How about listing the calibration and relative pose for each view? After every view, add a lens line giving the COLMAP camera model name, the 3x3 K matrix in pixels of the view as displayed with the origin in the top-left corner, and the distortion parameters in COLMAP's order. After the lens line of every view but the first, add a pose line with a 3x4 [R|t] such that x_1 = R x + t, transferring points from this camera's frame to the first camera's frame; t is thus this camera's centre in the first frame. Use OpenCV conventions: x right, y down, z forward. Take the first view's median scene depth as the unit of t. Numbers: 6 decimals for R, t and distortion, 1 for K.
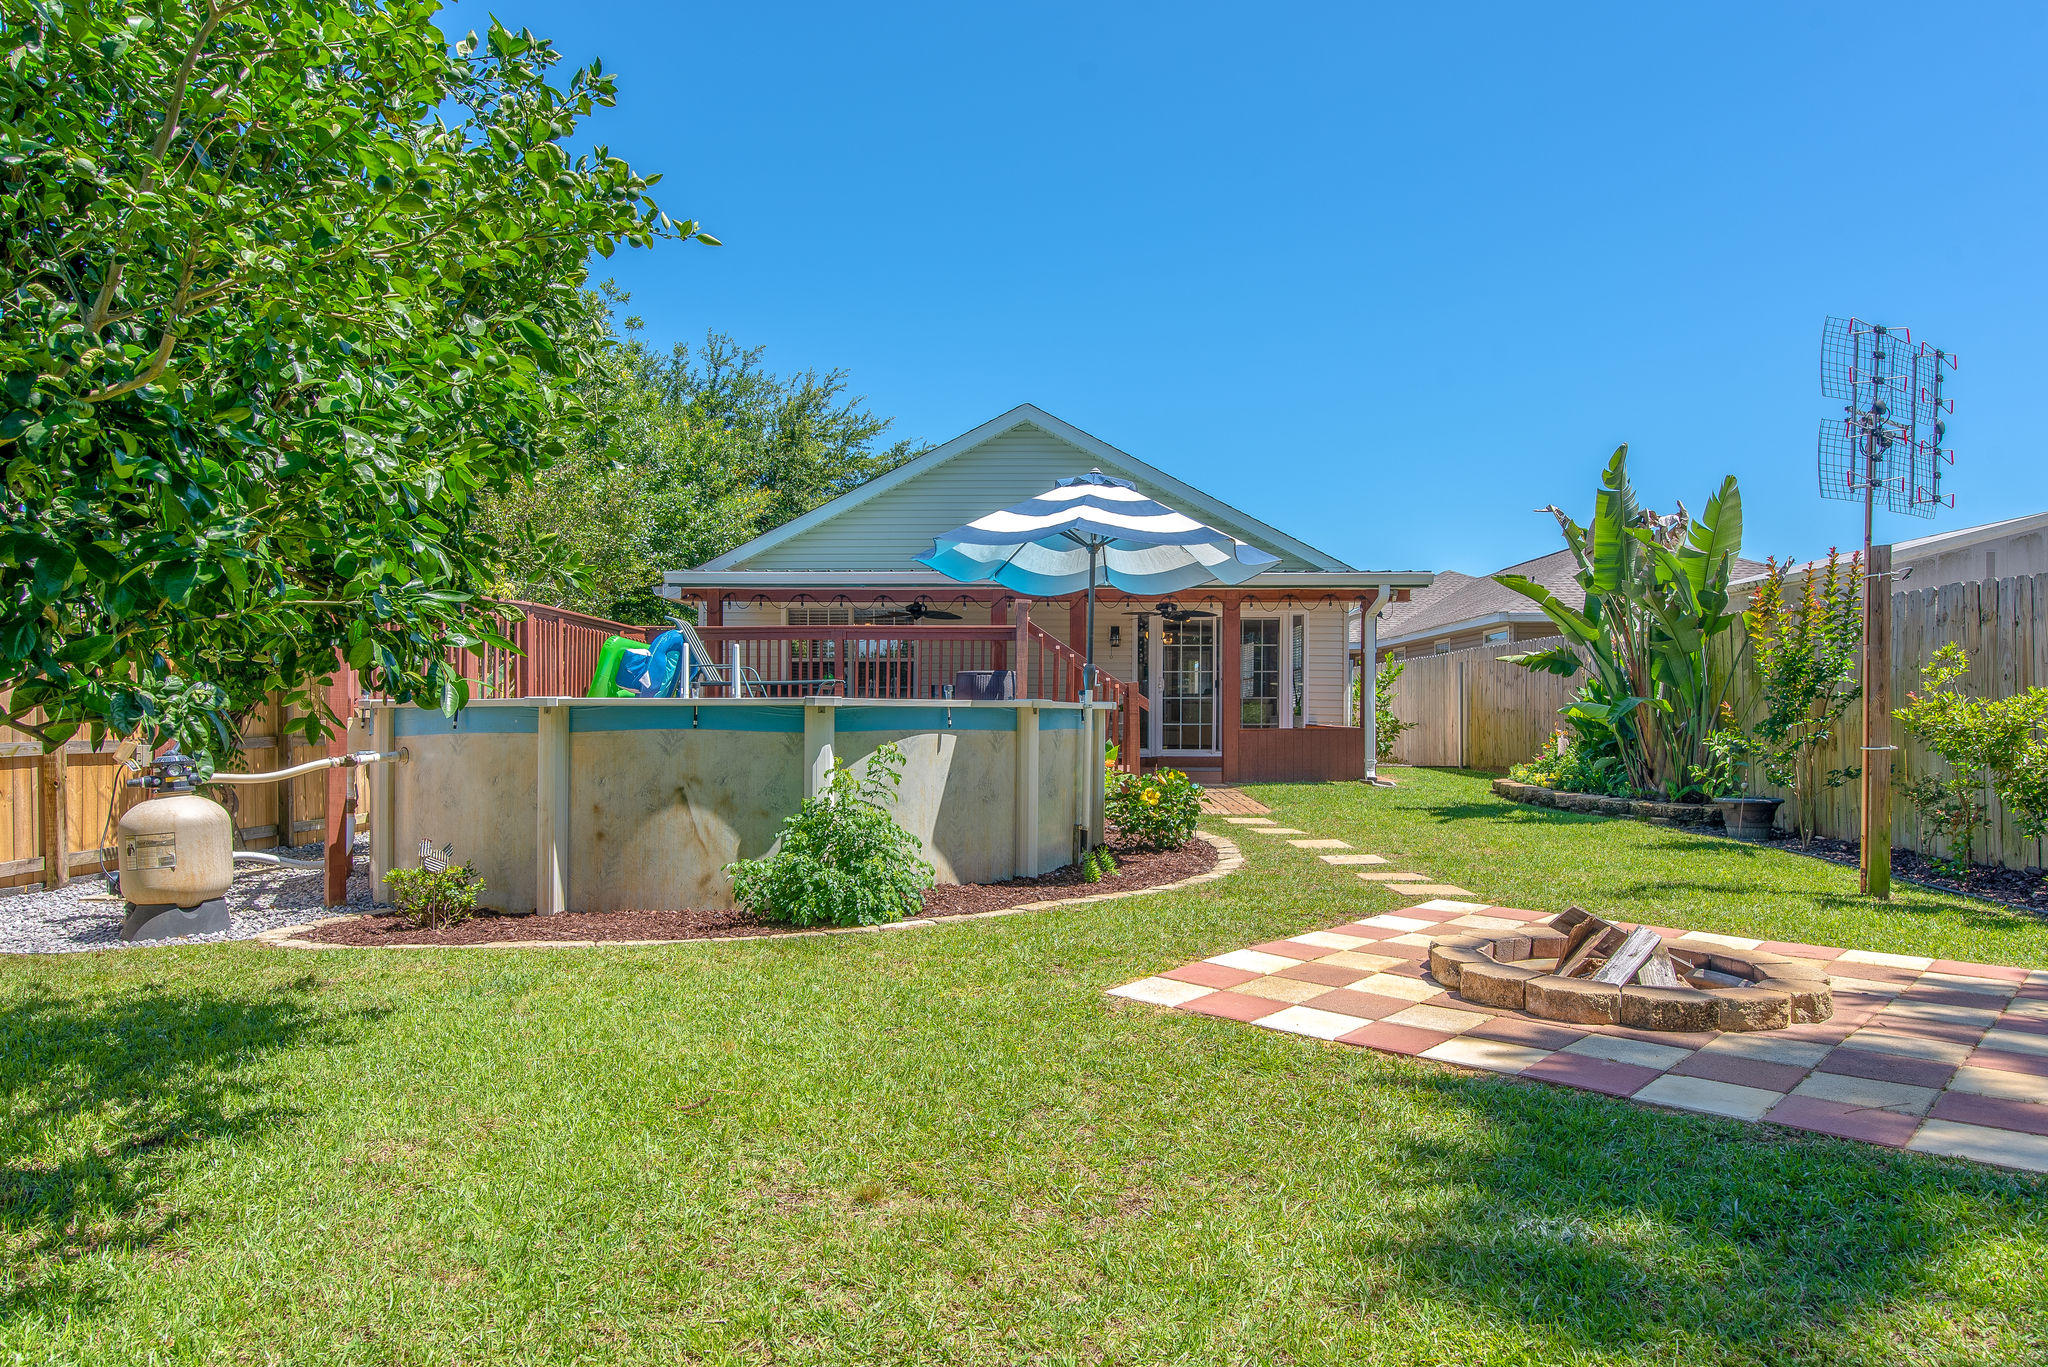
lens RADIAL K [[1272.3, 0, 1029.1], [0, 1272.3, 702.8], [0, 0, 1]] dist [0.000092, -0.000575]
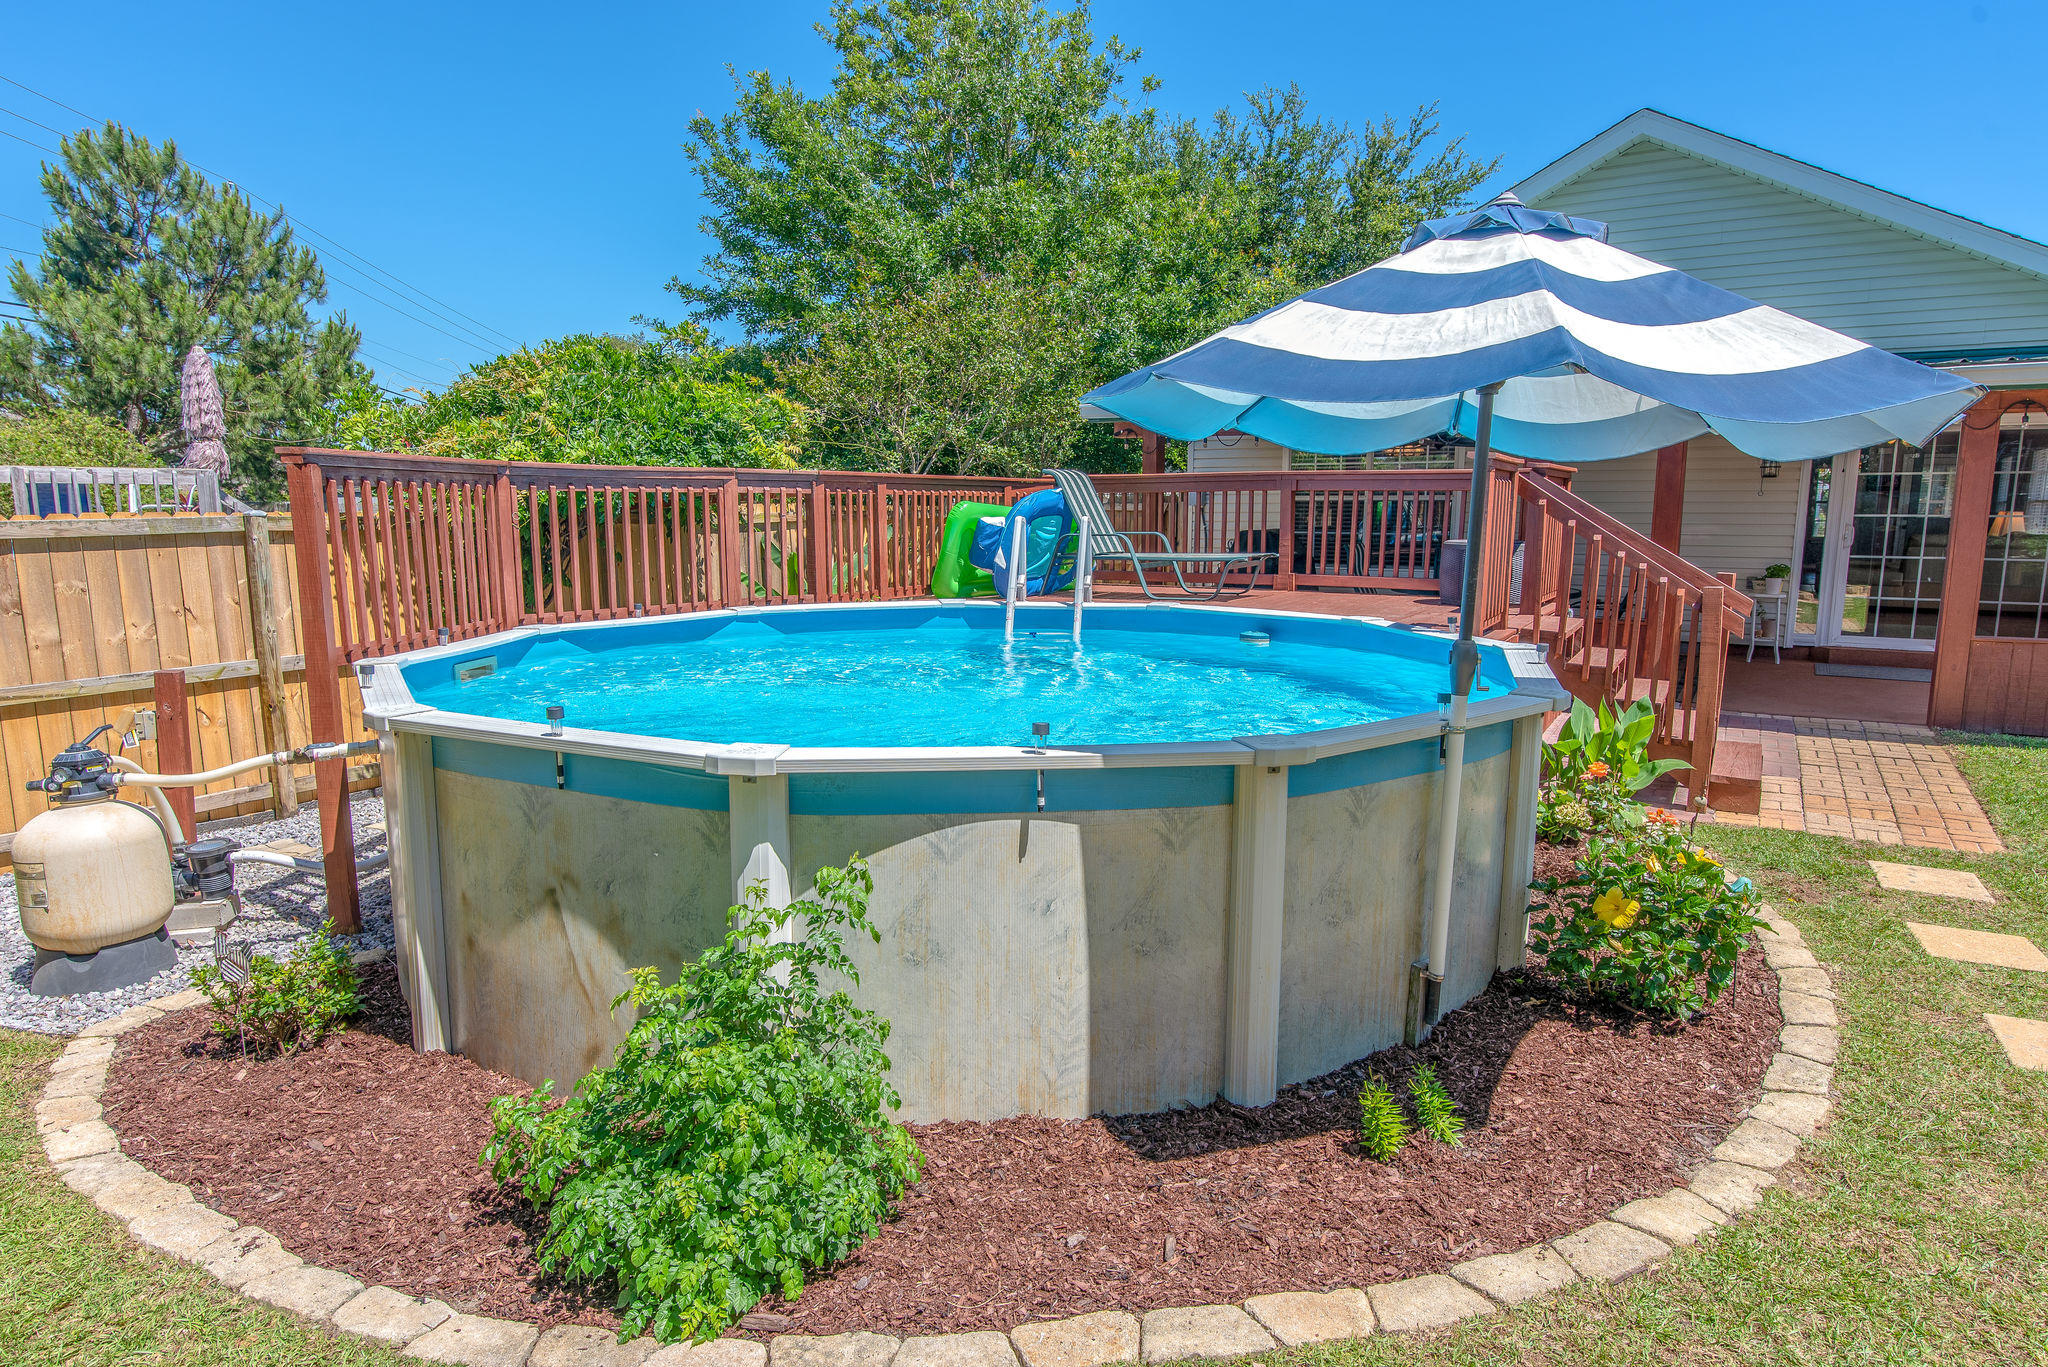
lens RADIAL K [[1220.5, 0, 1024.0], [0, 1220.5, 683.5], [0, 0, 1]] dist [-0.007477, -0.001506]
pose [[0.856181, 0.077488, -0.510833, 0.126809], [0.004367, 0.987570, 0.157122, -0.078543], [0.516658, -0.136756, 0.845200, 0.492716]]
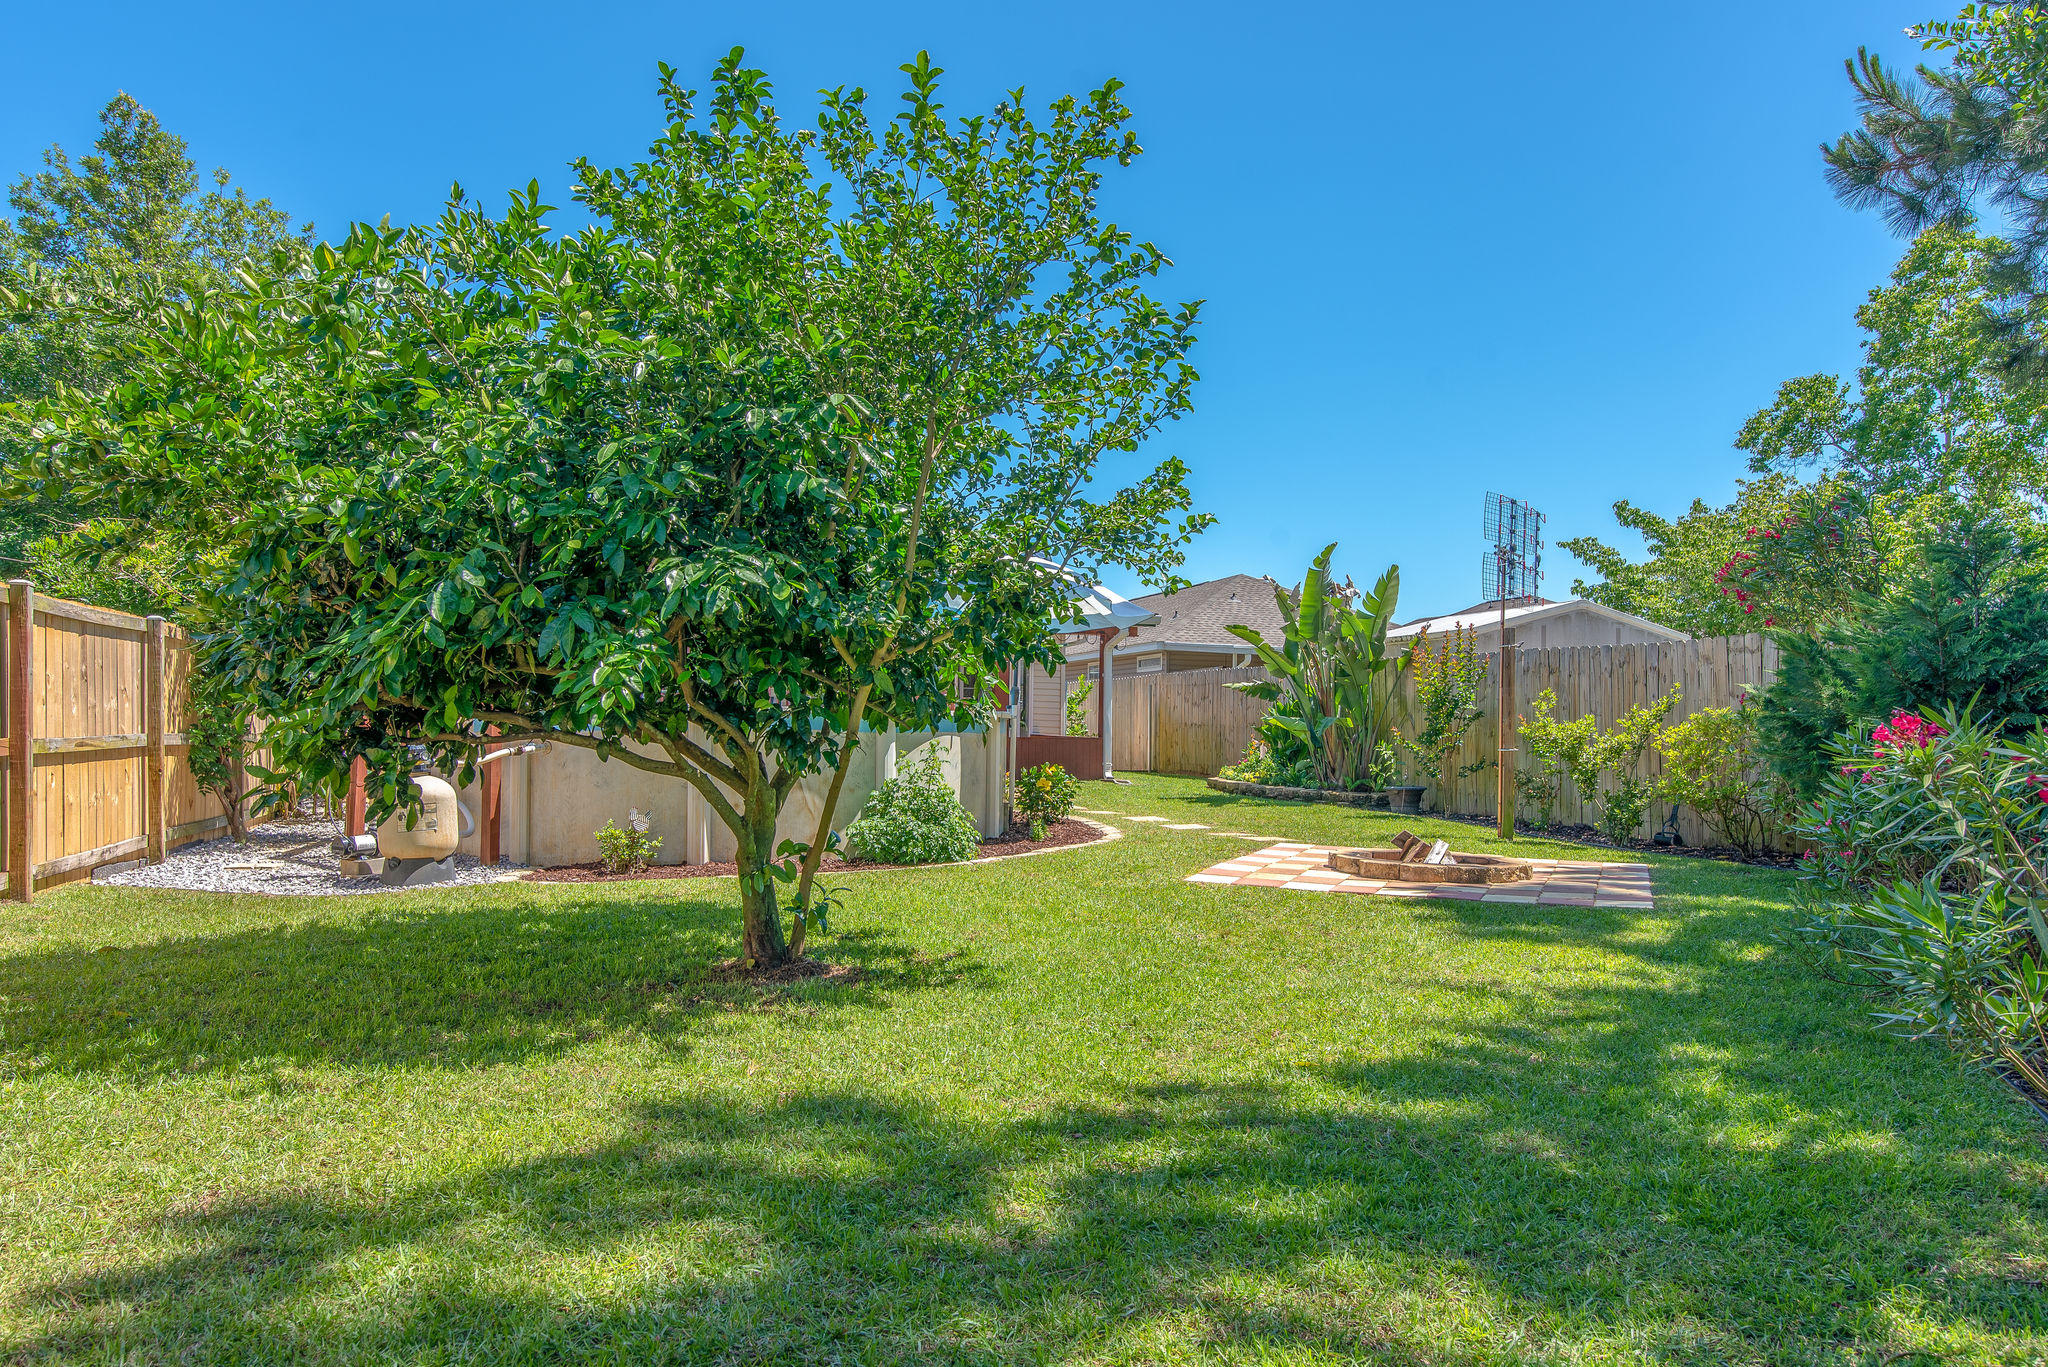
lens RADIAL K [[1319.7, 0, 1024.0], [0, 1319.7, 683.5], [0, 0, 1]] dist [0.006896, 0.001427]
pose [[0.949391, 0.023190, 0.313240, -0.365836], [-0.015977, 0.999545, -0.025577, 0.002614], [-0.313690, 0.019278, 0.949330, -0.339771]]
